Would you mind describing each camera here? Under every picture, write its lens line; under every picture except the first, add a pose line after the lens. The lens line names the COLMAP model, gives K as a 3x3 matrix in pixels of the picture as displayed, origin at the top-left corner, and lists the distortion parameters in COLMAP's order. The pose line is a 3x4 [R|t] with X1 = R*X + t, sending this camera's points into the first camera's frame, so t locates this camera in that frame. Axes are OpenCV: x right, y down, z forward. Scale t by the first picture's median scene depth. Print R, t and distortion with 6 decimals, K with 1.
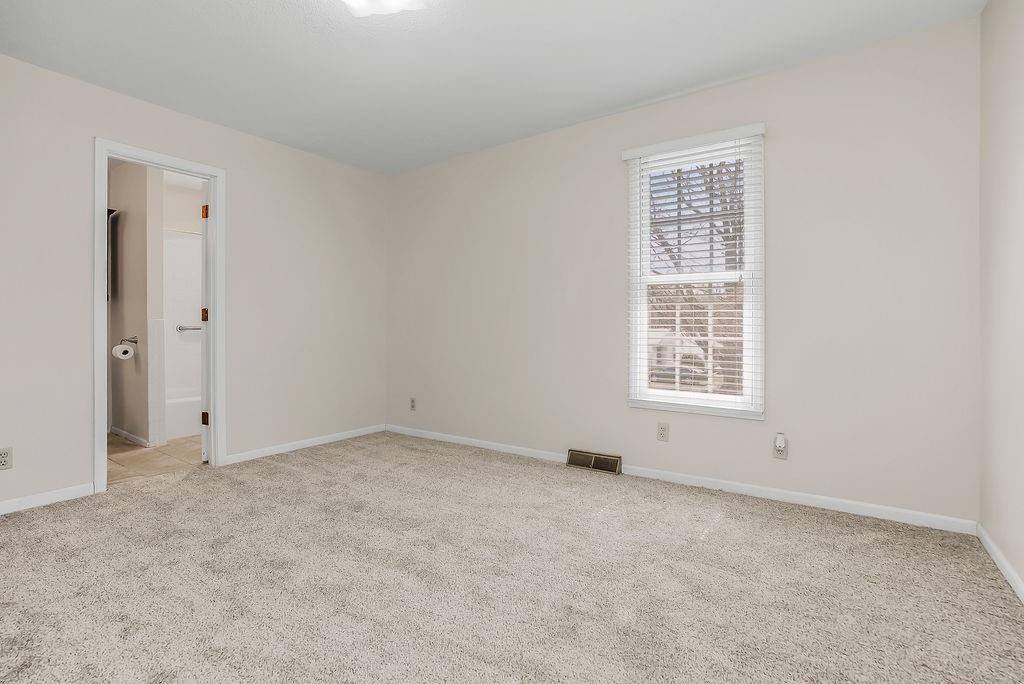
lens RADIAL K [[472.0, 0, 510.7], [0, 472.0, 335.6], [0, 0, 1]] dist [-0.051950, 0.025209]
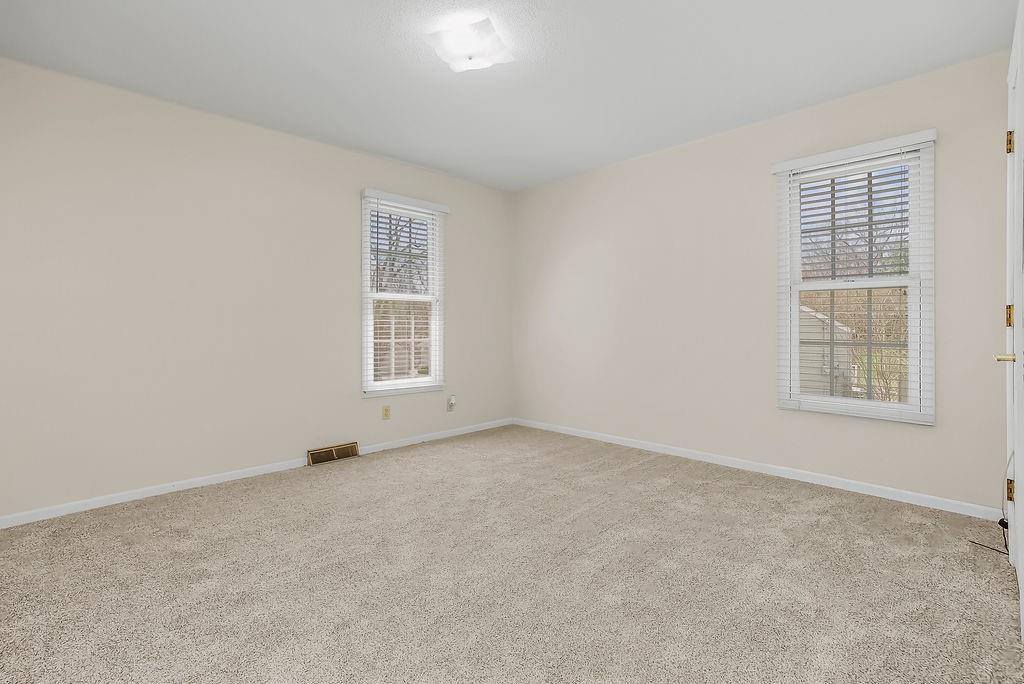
lens RADIAL K [[472.0, 0, 510.7], [0, 472.0, 335.6], [0, 0, 1]] dist [-0.051950, 0.025209]
pose [[0.157318, -0.014388, 0.987443, -0.899367], [0.014345, 0.999822, 0.012283, -0.020481], [-0.987444, 0.012232, 0.157496, 0.434128]]
